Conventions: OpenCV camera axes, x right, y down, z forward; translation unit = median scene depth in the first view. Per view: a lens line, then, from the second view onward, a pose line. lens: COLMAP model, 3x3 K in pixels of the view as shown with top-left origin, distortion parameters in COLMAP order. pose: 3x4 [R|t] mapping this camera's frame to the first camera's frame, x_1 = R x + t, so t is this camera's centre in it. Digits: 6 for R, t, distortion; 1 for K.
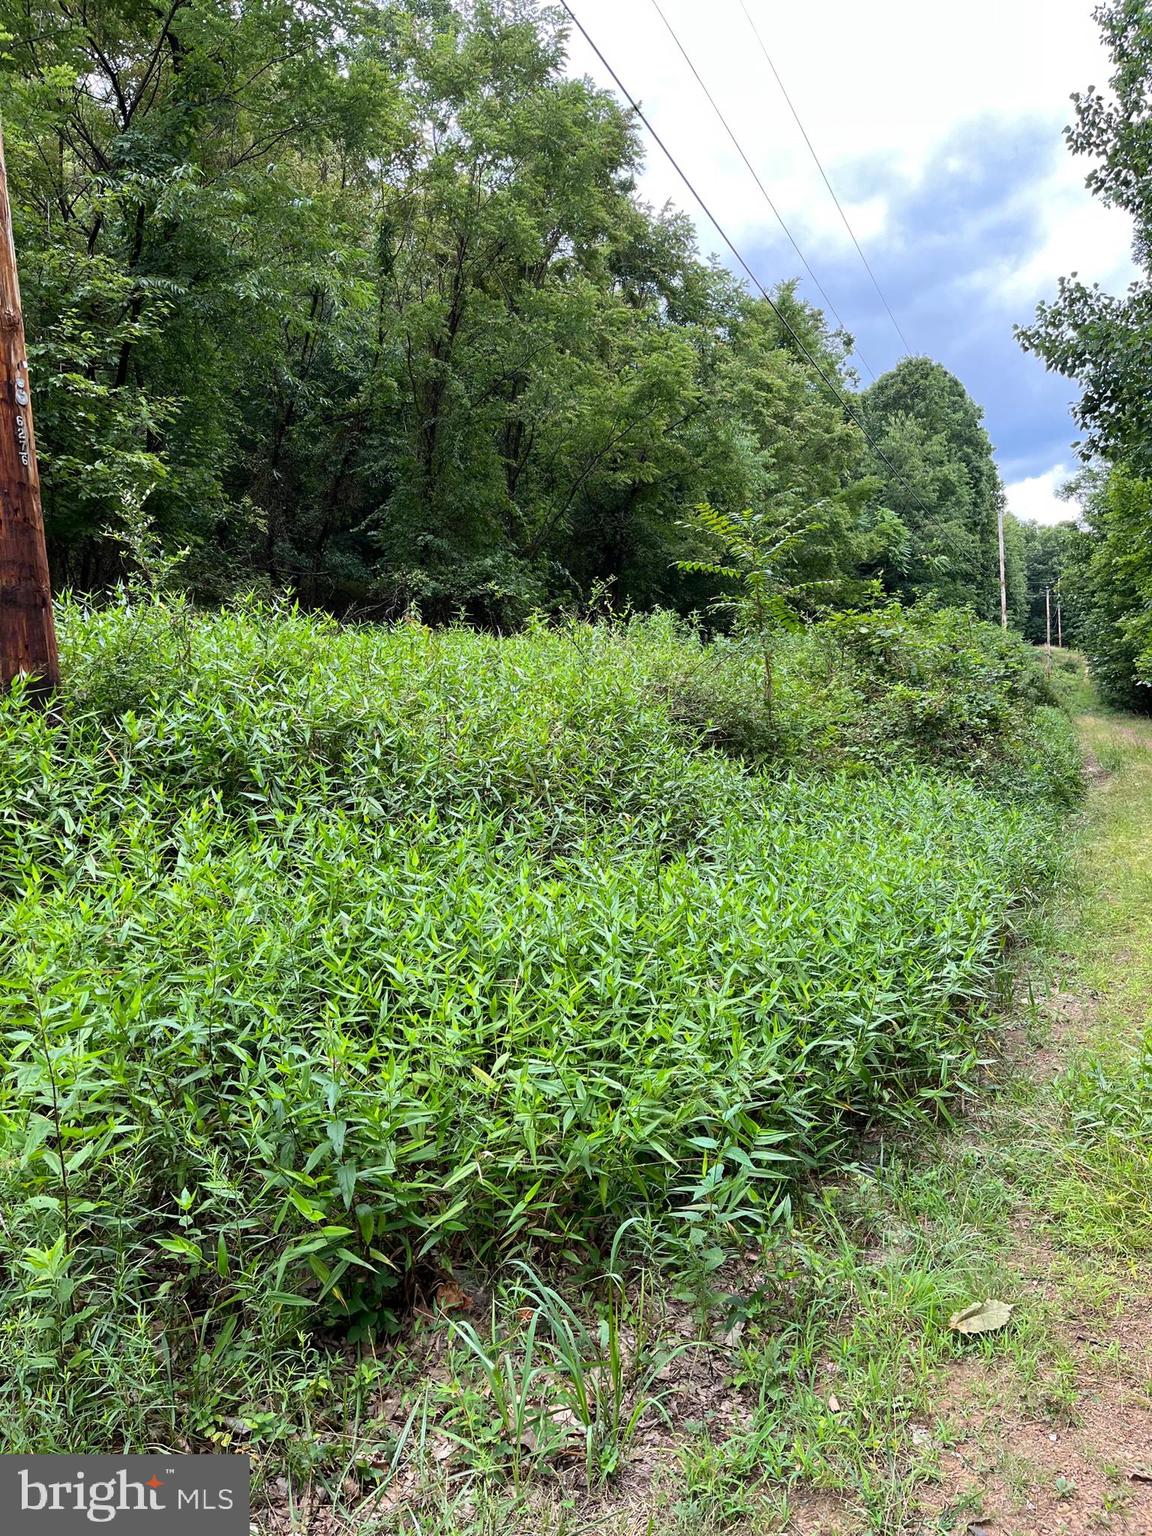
lens RADIAL K [[1148.9, 0, 581.7], [0, 1148.9, 756.5], [0, 0, 1]] dist [0.063798, -0.095888]
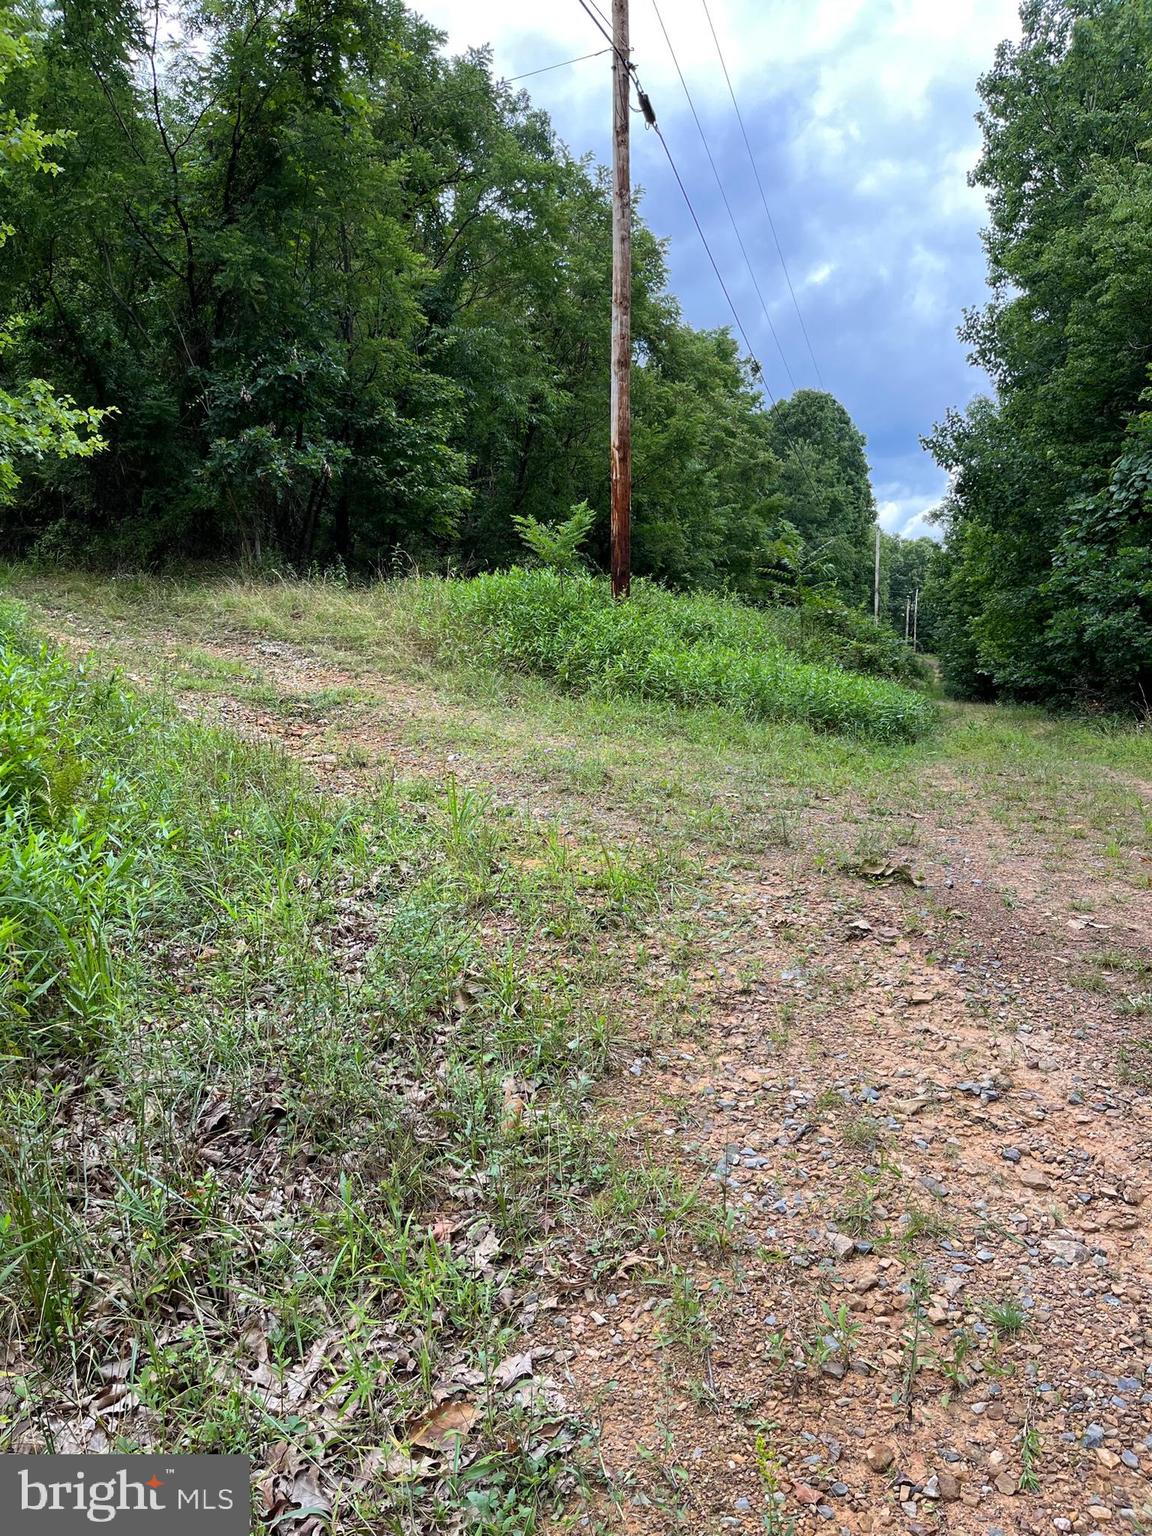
lens RADIAL K [[1148.4, 0, 576.0], [0, 1148.4, 768.0], [0, 0, 1]] dist [0.064400, -0.096592]
pose [[0.992231, 0.048876, 0.114404, -0.355805], [-0.051676, 0.998429, 0.021637, 0.119916], [-0.113167, -0.027380, 0.993199, -0.764863]]
